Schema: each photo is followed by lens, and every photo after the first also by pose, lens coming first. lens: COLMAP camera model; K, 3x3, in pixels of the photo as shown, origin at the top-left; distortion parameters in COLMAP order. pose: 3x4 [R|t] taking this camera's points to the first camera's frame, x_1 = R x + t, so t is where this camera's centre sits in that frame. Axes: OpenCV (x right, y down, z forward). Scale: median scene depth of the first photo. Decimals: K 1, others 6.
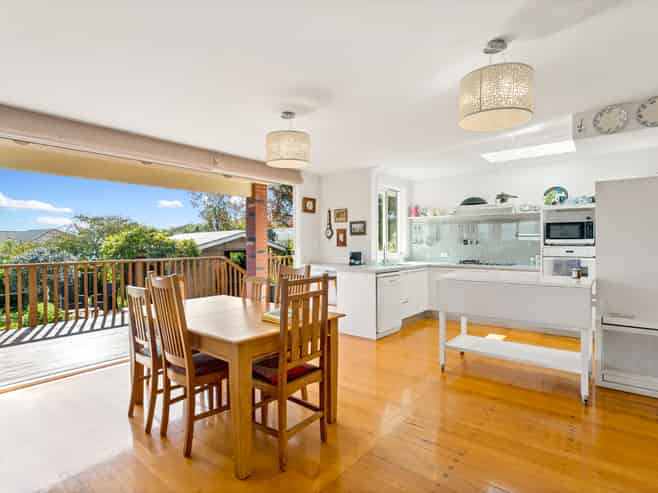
lens RADIAL K [[351.5, 0, 329.0], [0, 351.5, 246.5], [0, 0, 1]] dist [-0.001969, -0.000708]
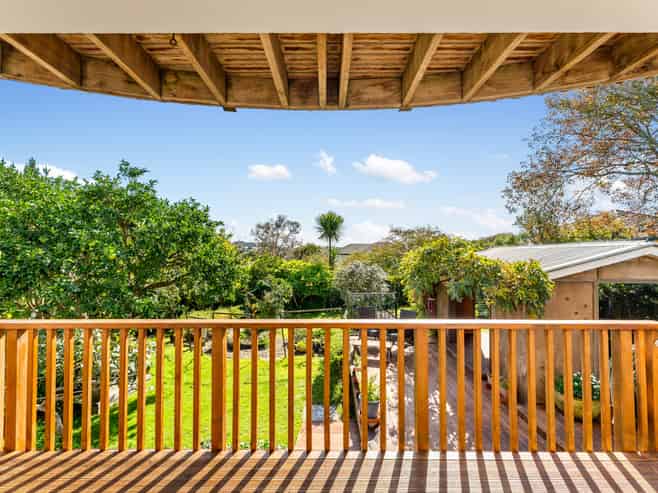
lens RADIAL K [[298.2, 0, 329.0], [0, 298.2, 246.5], [0, 0, 1]] dist [-0.002360, -0.000233]
pose [[0.633660, -0.007606, -0.773574, -0.172440], [-0.012295, 0.999726, -0.019900, -0.020713], [0.773514, 0.022121, 0.633393, 0.351187]]
